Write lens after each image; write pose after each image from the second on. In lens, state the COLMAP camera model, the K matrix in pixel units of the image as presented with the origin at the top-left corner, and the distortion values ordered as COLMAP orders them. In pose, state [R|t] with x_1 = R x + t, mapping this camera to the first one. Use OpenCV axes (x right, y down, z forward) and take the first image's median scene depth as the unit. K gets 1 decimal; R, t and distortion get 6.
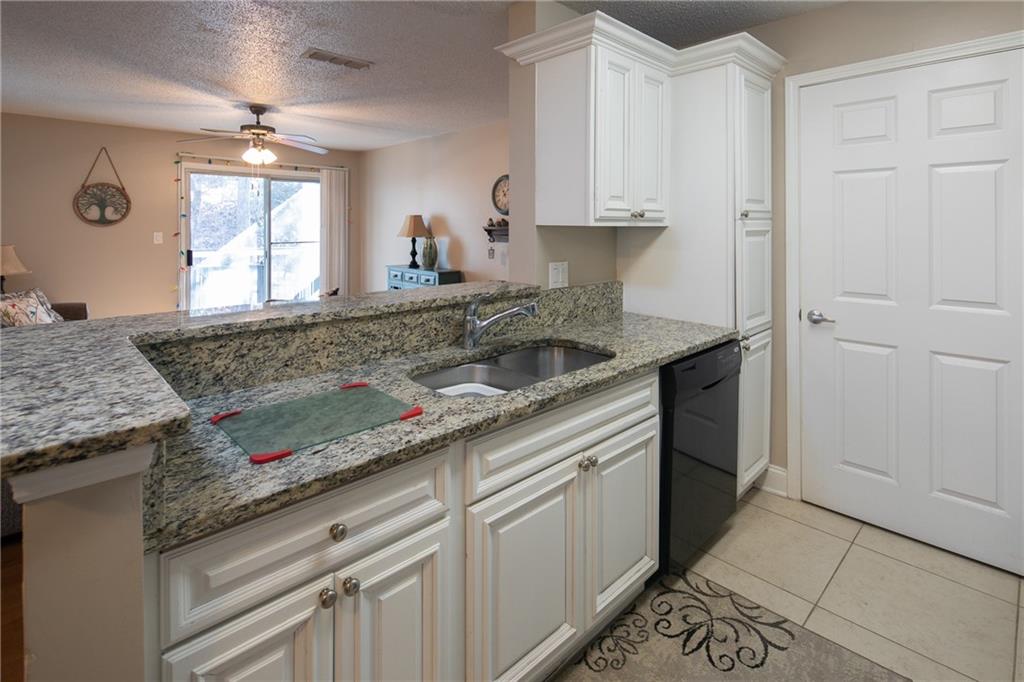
lens RADIAL K [[506.3, 0, 514.1], [0, 506.3, 225.9], [0, 0, 1]] dist [0.020125, -0.009322]
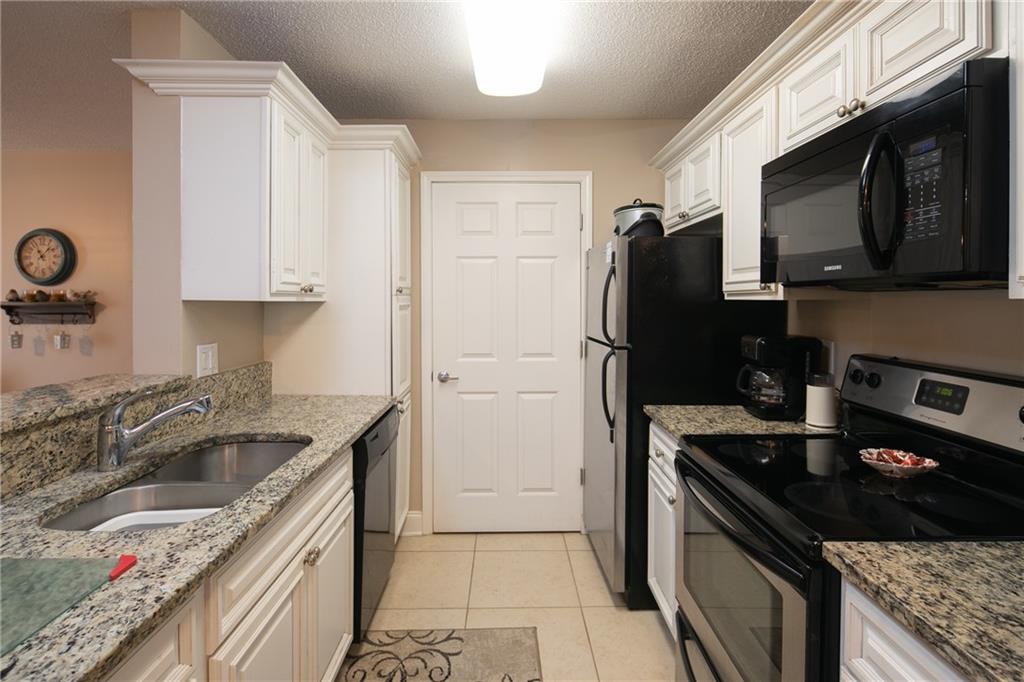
lens RADIAL K [[509.1, 0, 517.1], [0, 509.1, 304.6], [0, 0, 1]] dist [0.002337, 0.000407]
pose [[0.687129, -0.005440, 0.726515, -0.197400], [-0.000244, 0.999970, 0.007719, -0.000687], [-0.726535, -0.005481, 0.687107, 0.067013]]
